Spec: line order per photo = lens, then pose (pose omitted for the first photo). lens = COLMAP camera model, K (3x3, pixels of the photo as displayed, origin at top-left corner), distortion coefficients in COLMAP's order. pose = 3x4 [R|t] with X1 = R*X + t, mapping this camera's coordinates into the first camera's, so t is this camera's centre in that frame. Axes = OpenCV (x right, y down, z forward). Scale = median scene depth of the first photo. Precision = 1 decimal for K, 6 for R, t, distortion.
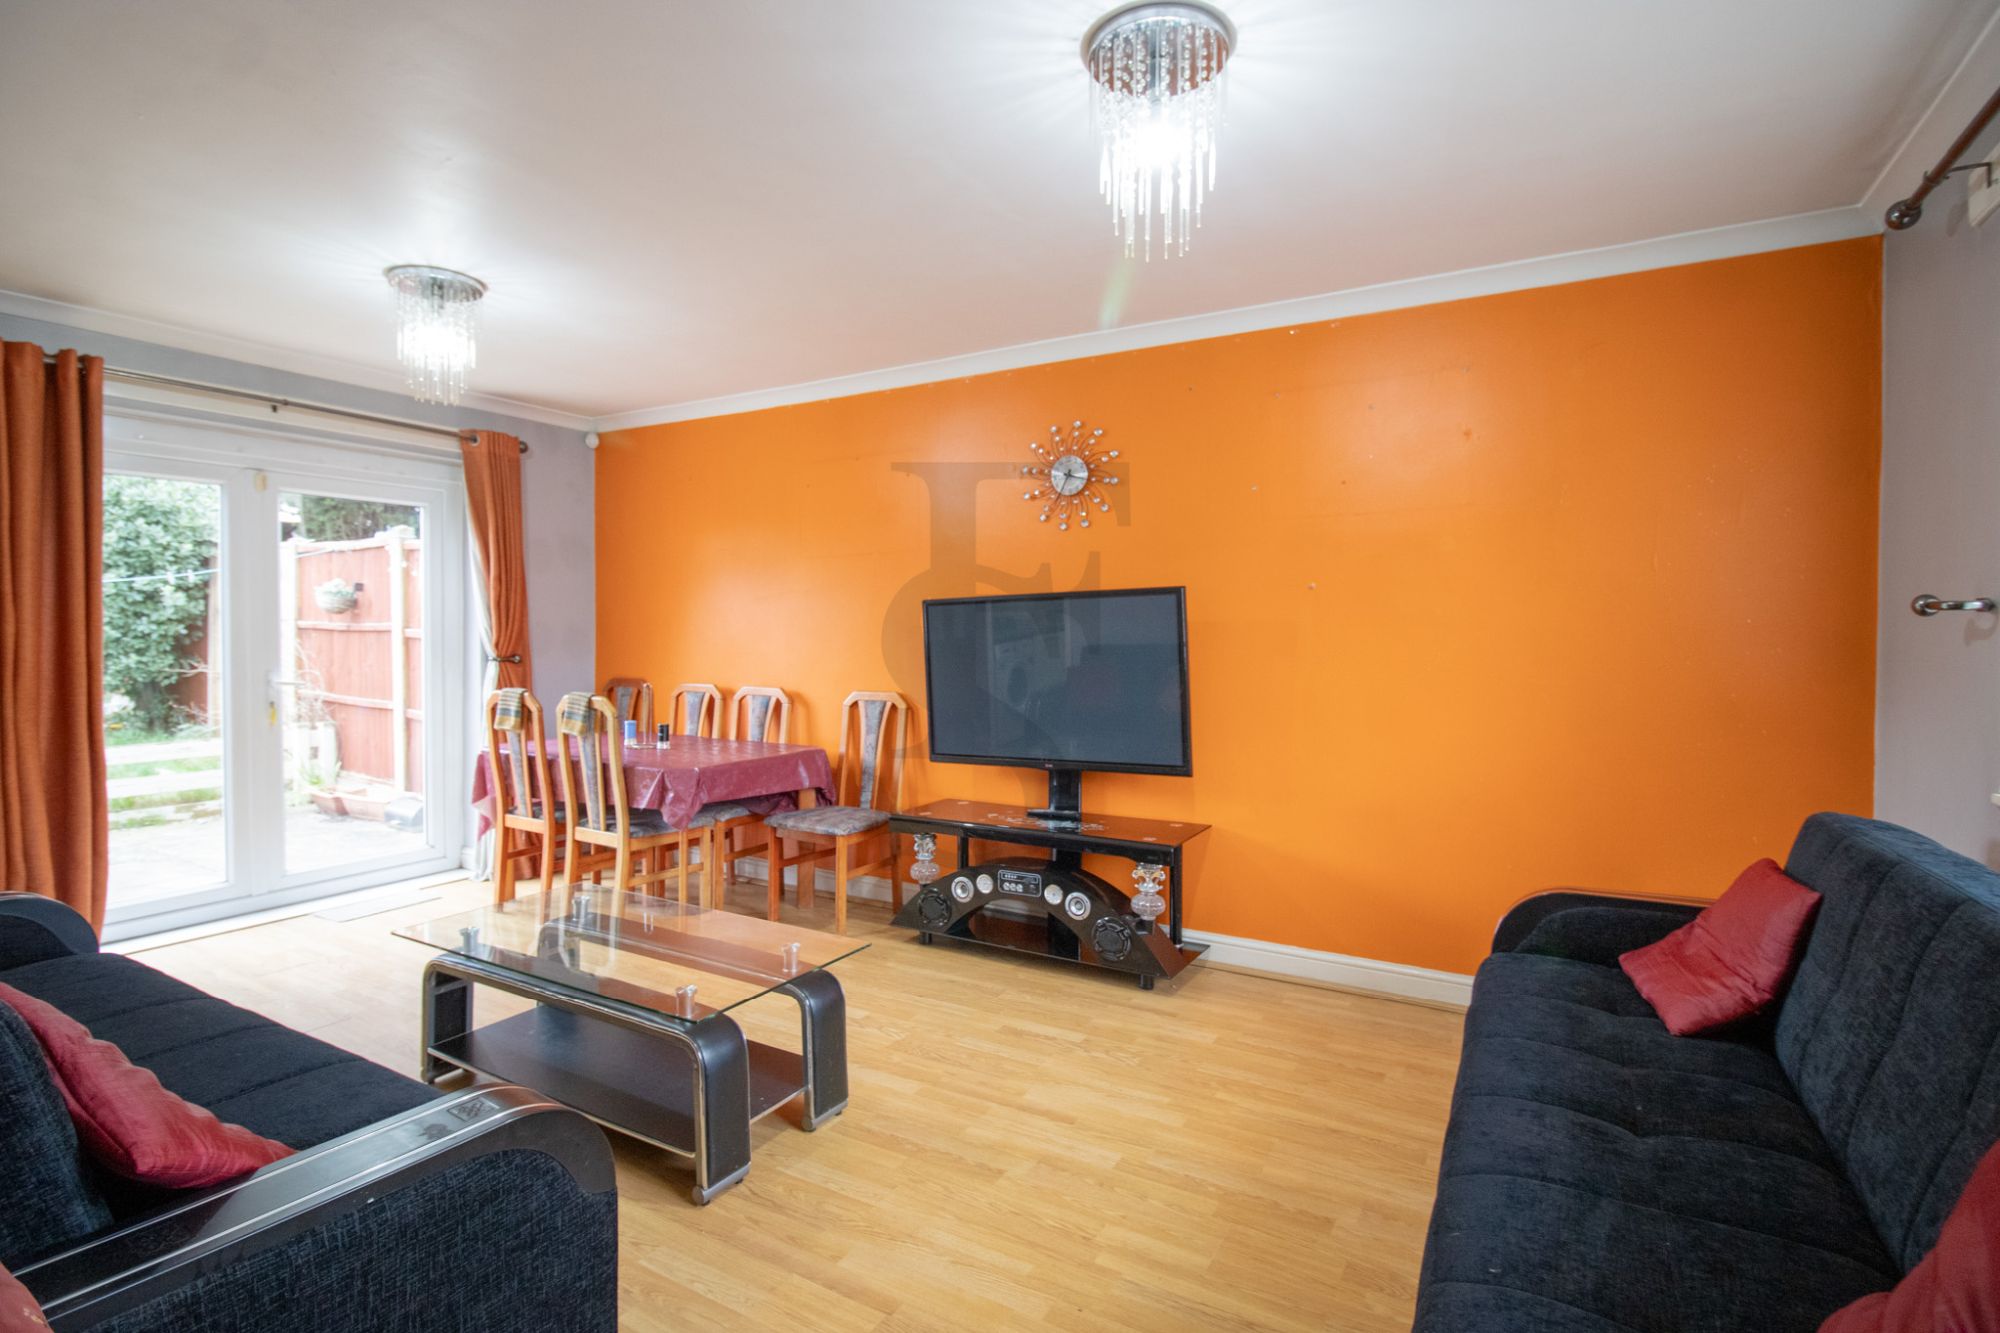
lens RADIAL K [[961.1, 0, 997.3], [0, 961.1, 656.7], [0, 0, 1]] dist [0.001485, -0.018044]
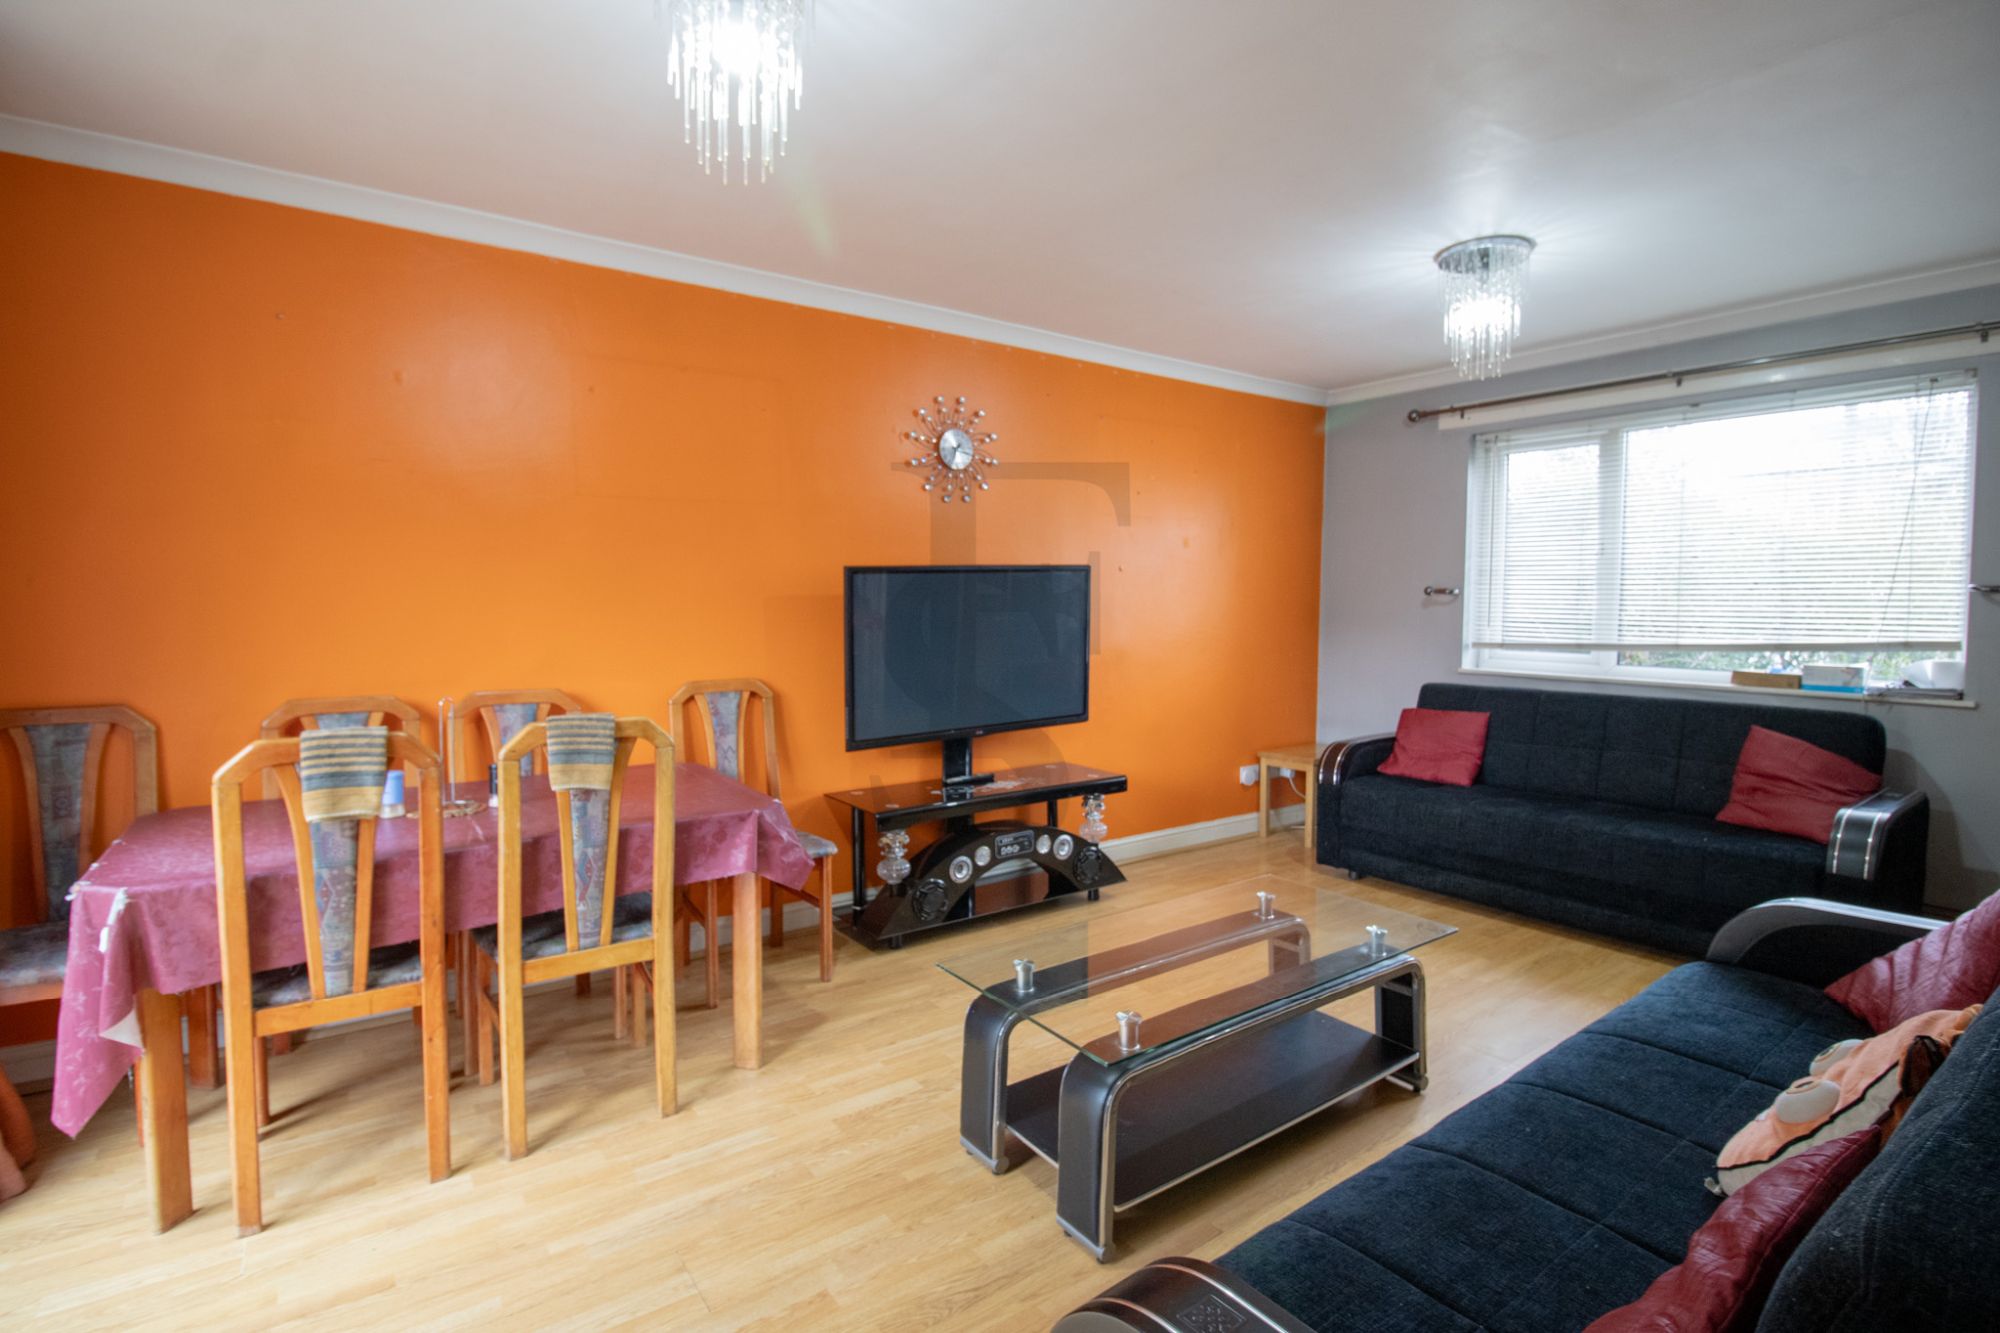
lens RADIAL K [[961.1, 0, 997.3], [0, 961.1, 656.7], [0, 0, 1]] dist [0.001485, -0.018044]
pose [[0.392098, -0.052319, 0.918434, -0.842957], [0.024859, 0.998619, 0.046273, -0.014302], [-0.919587, 0.004688, 0.392857, 0.549149]]
